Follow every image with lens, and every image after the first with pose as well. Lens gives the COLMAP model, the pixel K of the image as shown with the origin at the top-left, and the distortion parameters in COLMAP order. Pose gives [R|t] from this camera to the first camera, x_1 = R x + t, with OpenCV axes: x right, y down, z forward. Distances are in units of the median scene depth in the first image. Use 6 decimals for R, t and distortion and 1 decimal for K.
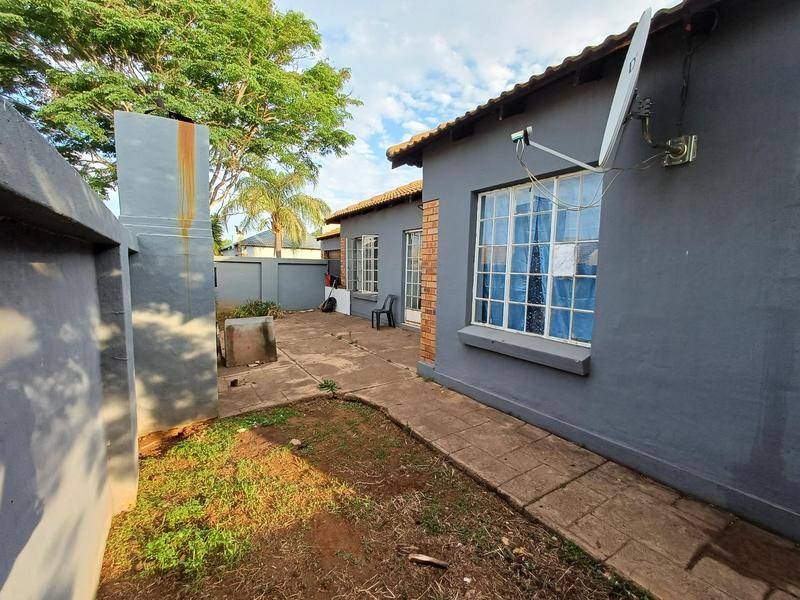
lens RADIAL K [[365.5, 0, 400.8], [0, 365.5, 302.1], [0, 0, 1]] dist [0.003790, -0.000408]
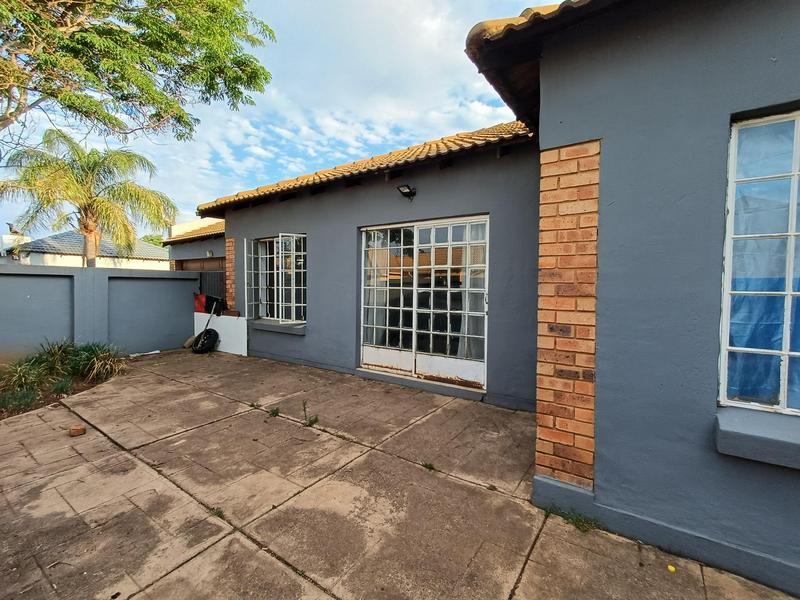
lens RADIAL K [[365.5, 0, 398.6], [0, 365.5, 298.7], [0, 0, 1]] dist [0.003790, -0.000408]
pose [[0.921850, -0.022455, 0.386896, -0.163158], [0.042052, 0.998221, -0.042259, -0.032650], [-0.385259, 0.055226, 0.921155, 0.335452]]
